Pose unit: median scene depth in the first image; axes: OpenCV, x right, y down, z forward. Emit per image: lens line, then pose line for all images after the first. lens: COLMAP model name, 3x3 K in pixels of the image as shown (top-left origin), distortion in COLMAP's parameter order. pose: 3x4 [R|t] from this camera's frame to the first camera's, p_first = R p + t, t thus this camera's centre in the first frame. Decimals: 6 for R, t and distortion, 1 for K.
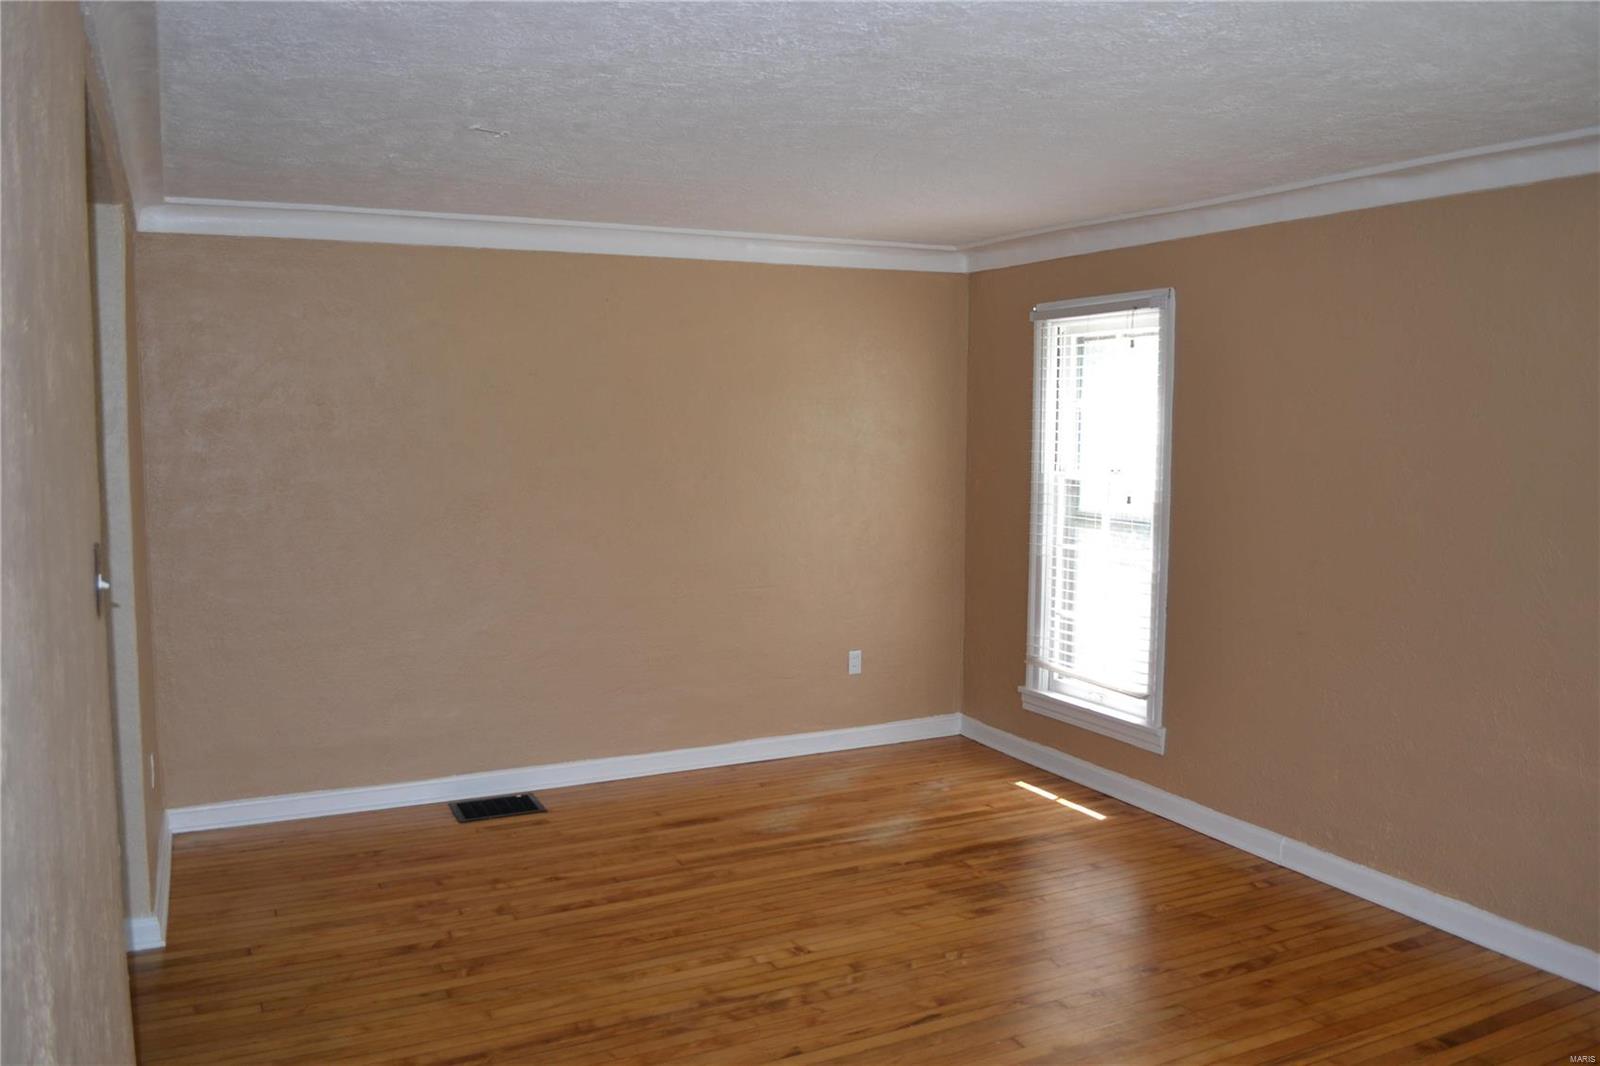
lens RADIAL K [[1289.7, 0, 797.0], [0, 1289.7, 537.0], [0, 0, 1]] dist [-0.072887, 0.011116]
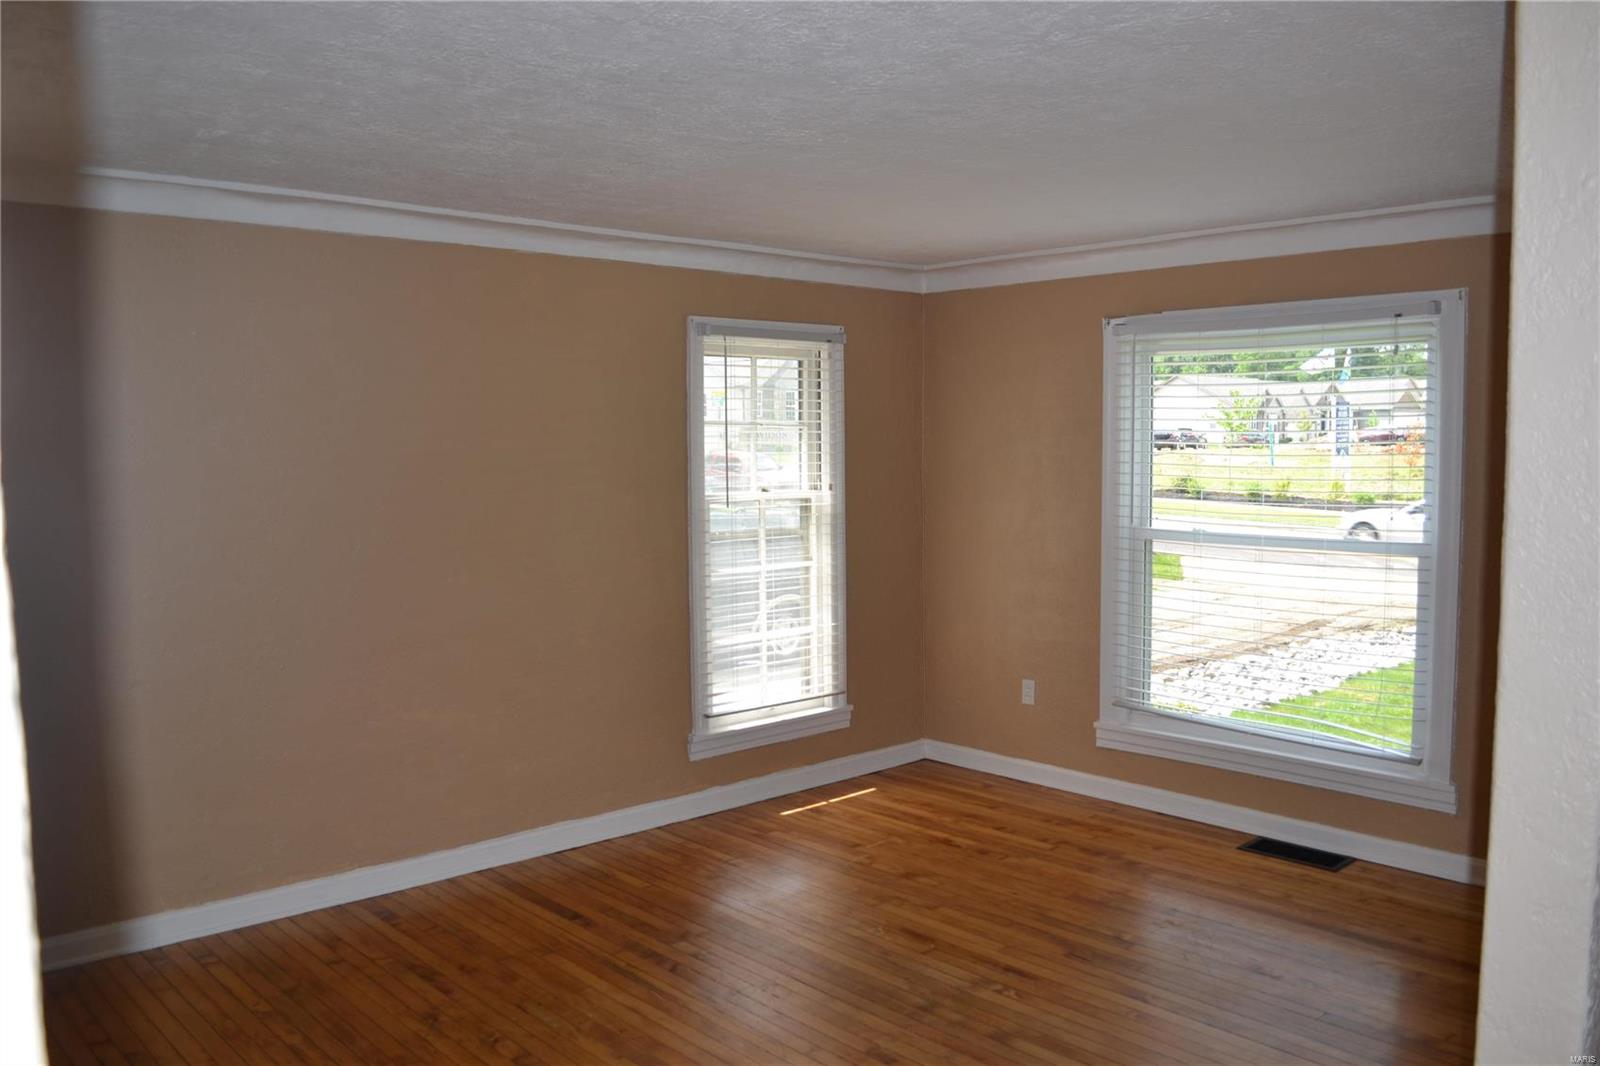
lens RADIAL K [[1289.7, 0, 798.7], [0, 1289.7, 531.2], [0, 0, 1]] dist [-0.072887, 0.011116]
pose [[-0.268271, -0.067661, 0.960964, -0.516996], [0.103913, 0.989678, 0.098692, -0.060549], [-0.957723, 0.126333, -0.258471, 0.724063]]
